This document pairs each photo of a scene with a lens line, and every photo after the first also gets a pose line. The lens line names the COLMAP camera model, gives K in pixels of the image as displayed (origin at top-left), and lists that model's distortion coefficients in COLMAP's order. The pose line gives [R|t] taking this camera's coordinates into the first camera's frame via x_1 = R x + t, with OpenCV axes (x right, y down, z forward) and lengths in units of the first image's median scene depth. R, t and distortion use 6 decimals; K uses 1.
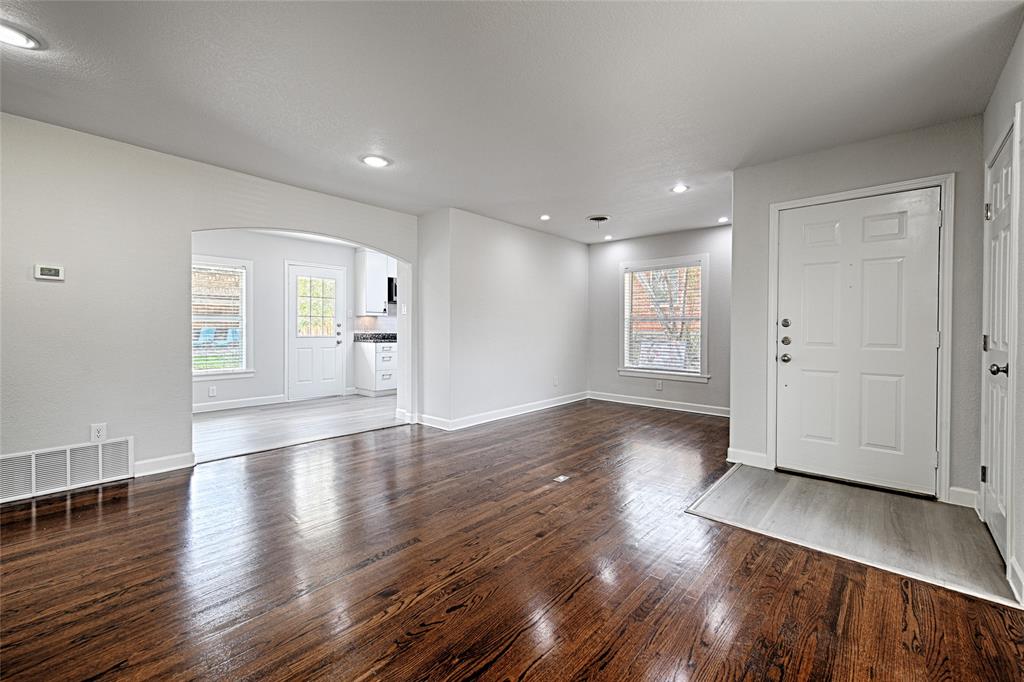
lens RADIAL K [[418.3, 0, 528.0], [0, 418.3, 328.6], [0, 0, 1]] dist [0.000047, -0.000365]
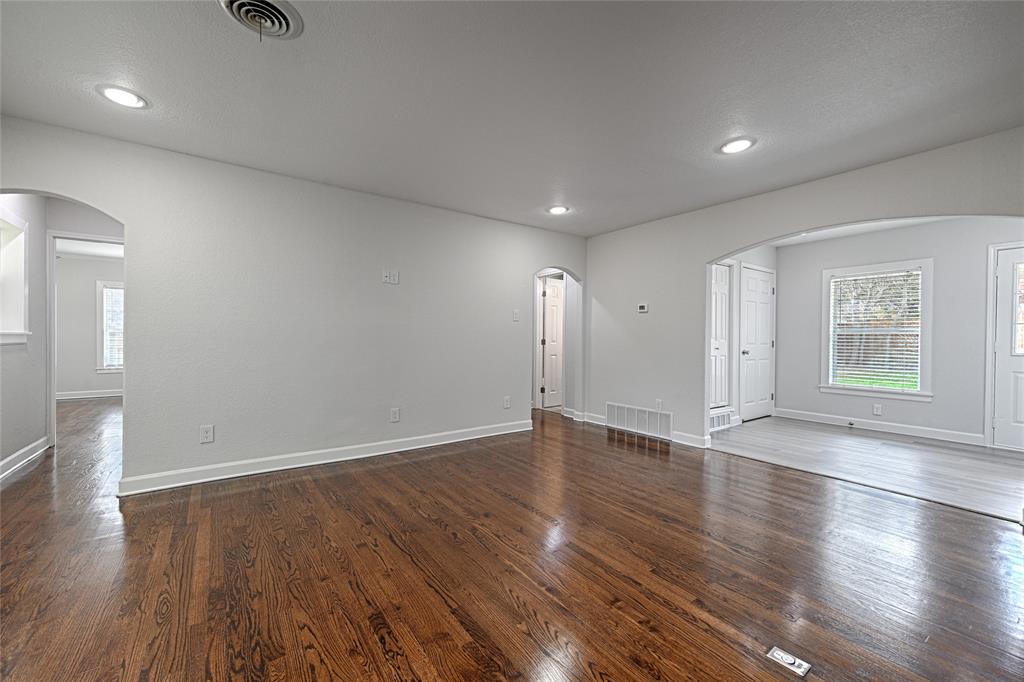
lens RADIAL K [[418.3, 0, 515.4], [0, 418.3, 338.2], [0, 0, 1]] dist [0.000047, -0.000365]
pose [[-0.244169, -0.003417, -0.969727, 0.659176], [-0.010256, 0.999947, -0.000941, 0.003246], [0.969678, 0.009715, -0.244191, 0.885866]]
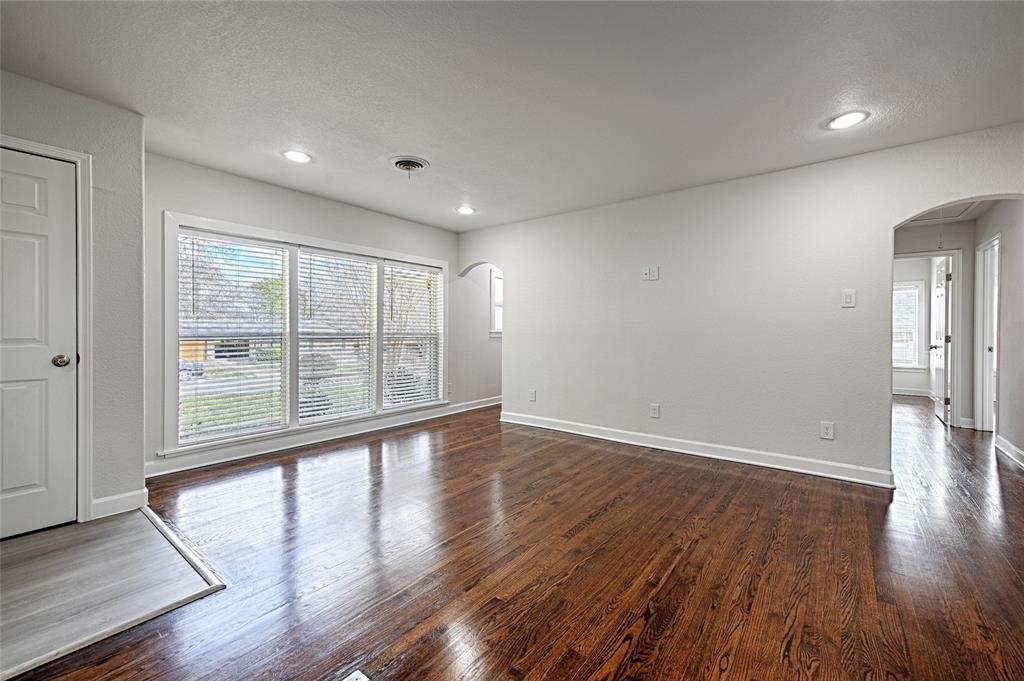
lens RADIAL K [[422.7, 0, 514.5], [0, 422.7, 336.6], [0, 0, 1]] dist [-0.000327, -0.000604]
pose [[-0.999157, -0.012835, -0.038995, -0.070107], [-0.013495, 0.999770, 0.016694, -0.004068], [0.038772, 0.017206, -0.999100, 1.549394]]
